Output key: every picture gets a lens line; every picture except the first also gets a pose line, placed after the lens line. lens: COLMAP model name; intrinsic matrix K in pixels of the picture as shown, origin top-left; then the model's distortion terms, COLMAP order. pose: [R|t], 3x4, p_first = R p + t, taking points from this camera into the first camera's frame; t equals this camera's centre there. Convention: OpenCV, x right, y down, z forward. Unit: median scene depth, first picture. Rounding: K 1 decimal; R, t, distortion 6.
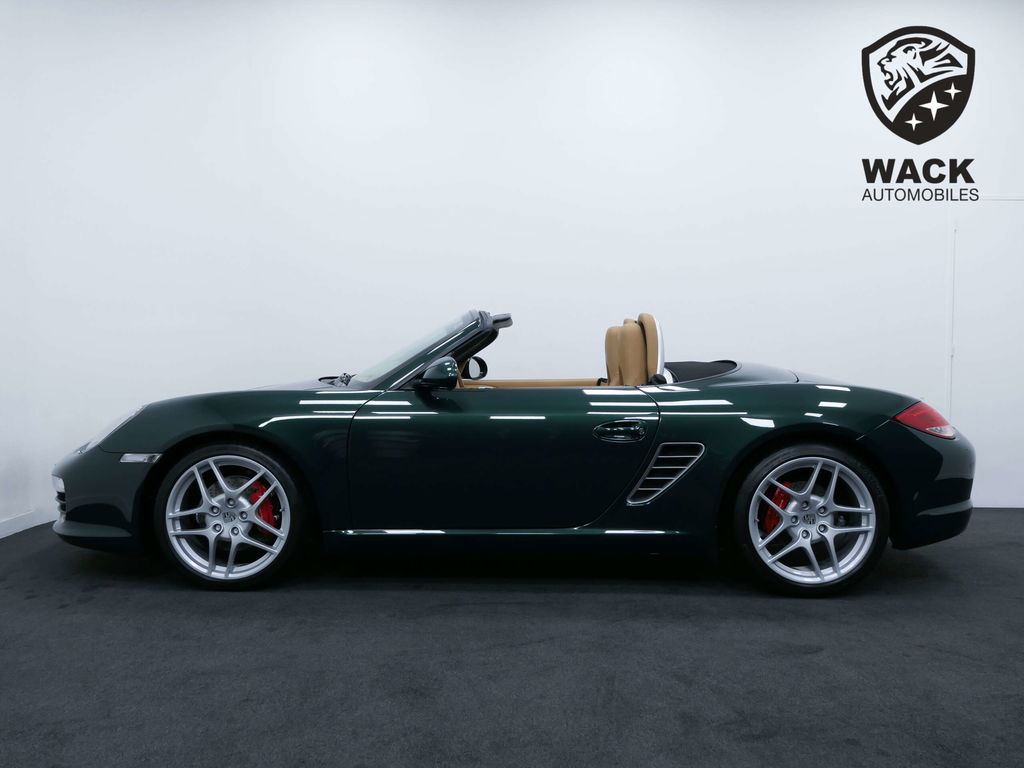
lens RADIAL K [[888.4, 0, 504.1], [0, 888.4, 383.4], [0, 0, 1]] dist [-0.011067, -0.005285]
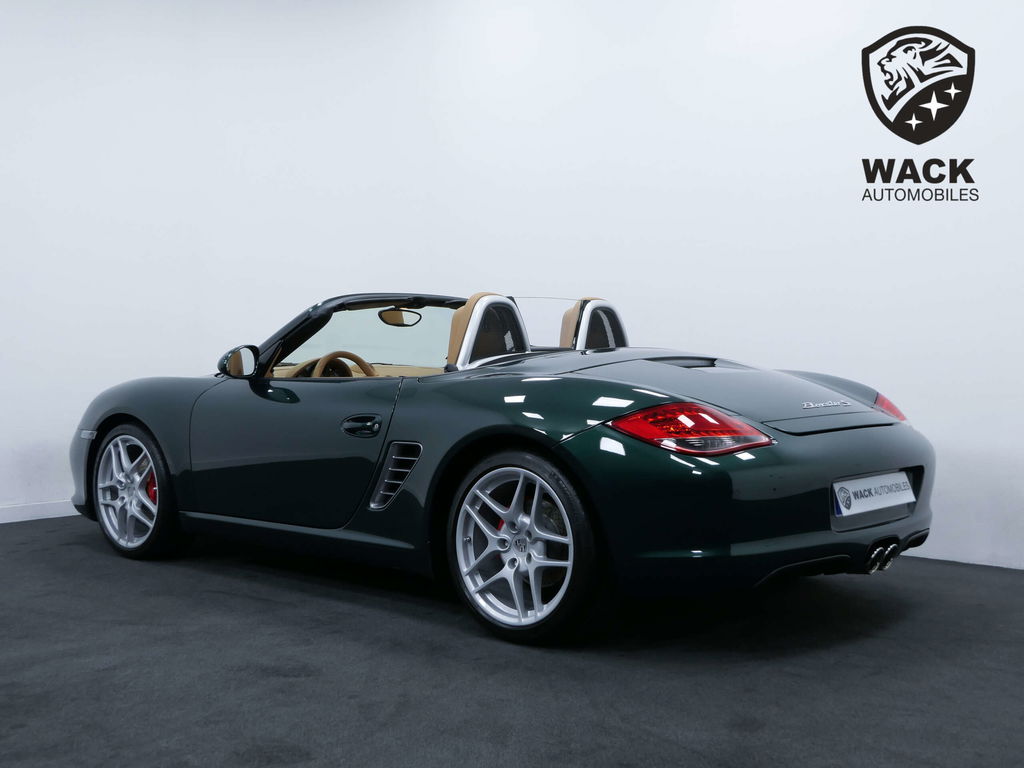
lens RADIAL K [[1121.5, 0, 516.5], [0, 1121.5, 383.8], [0, 0, 1]] dist [-0.007358, 0.000000]
pose [[0.791318, 0.014651, -0.611229, 0.924959], [-0.008956, 0.999883, 0.012371, -0.004976], [0.611339, -0.004315, 0.791357, 0.189194]]
